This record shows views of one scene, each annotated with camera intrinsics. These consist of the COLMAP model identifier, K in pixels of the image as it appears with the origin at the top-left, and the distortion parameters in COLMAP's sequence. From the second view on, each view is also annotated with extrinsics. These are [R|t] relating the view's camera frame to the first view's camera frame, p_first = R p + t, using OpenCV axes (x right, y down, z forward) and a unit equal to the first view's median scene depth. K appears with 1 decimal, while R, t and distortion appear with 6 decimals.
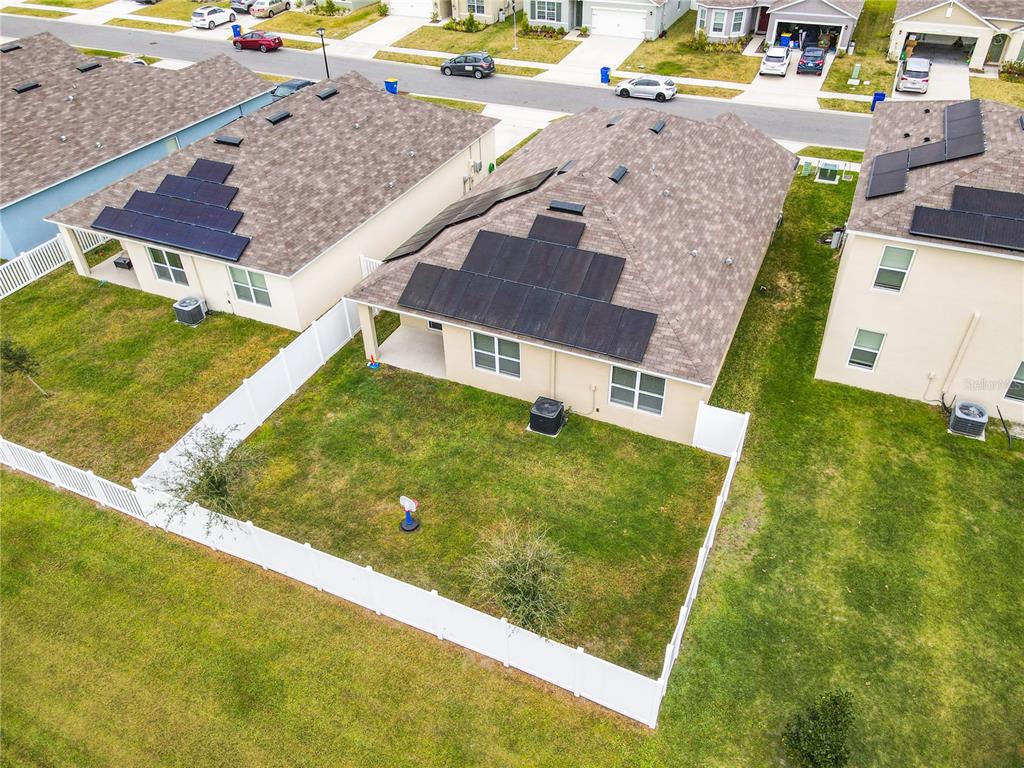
lens RADIAL K [[746.0, 0, 532.6], [0, 746.0, 377.9], [0, 0, 1]] dist [0.021464, 0.002283]
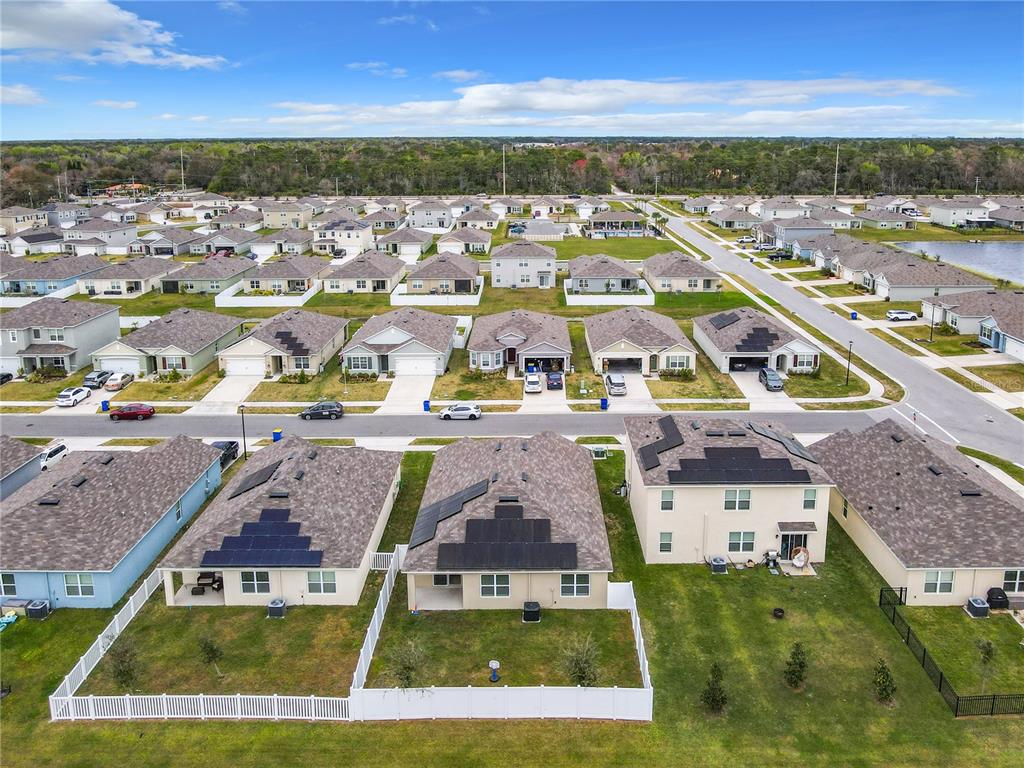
lens RADIAL K [[771.2, 0, 528.6], [0, 771.2, 281.4], [0, 0, 1]] dist [-0.026361, 0.003202]
pose [[0.921827, -0.068013, 0.381588, -0.515713], [0.238019, 0.876327, -0.418805, 0.100678], [-0.305912, 0.476891, 0.824011, -0.751078]]
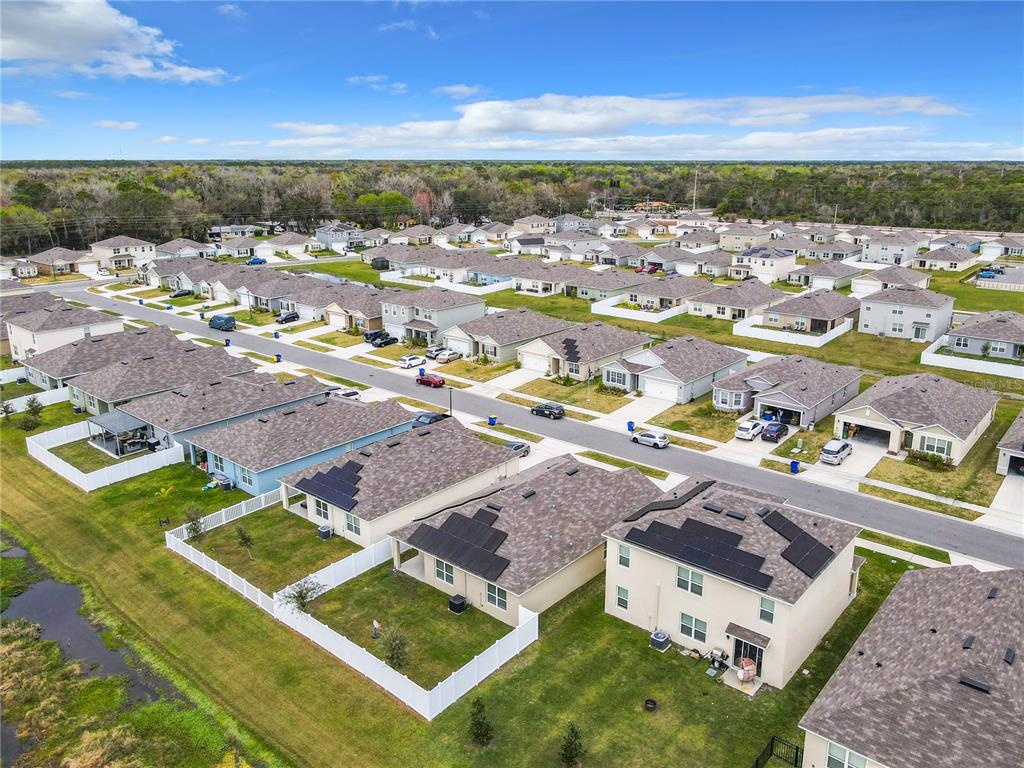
lens RADIAL K [[734.0, 0, 535.2], [0, 734.0, 408.2], [0, 0, 1]] dist [-0.044726, 0.134984]
pose [[0.963284, 0.098422, -0.249792, 0.527572], [-0.176313, 0.933548, -0.312093, 0.108831], [0.202476, 0.344676, 0.916625, -0.776233]]
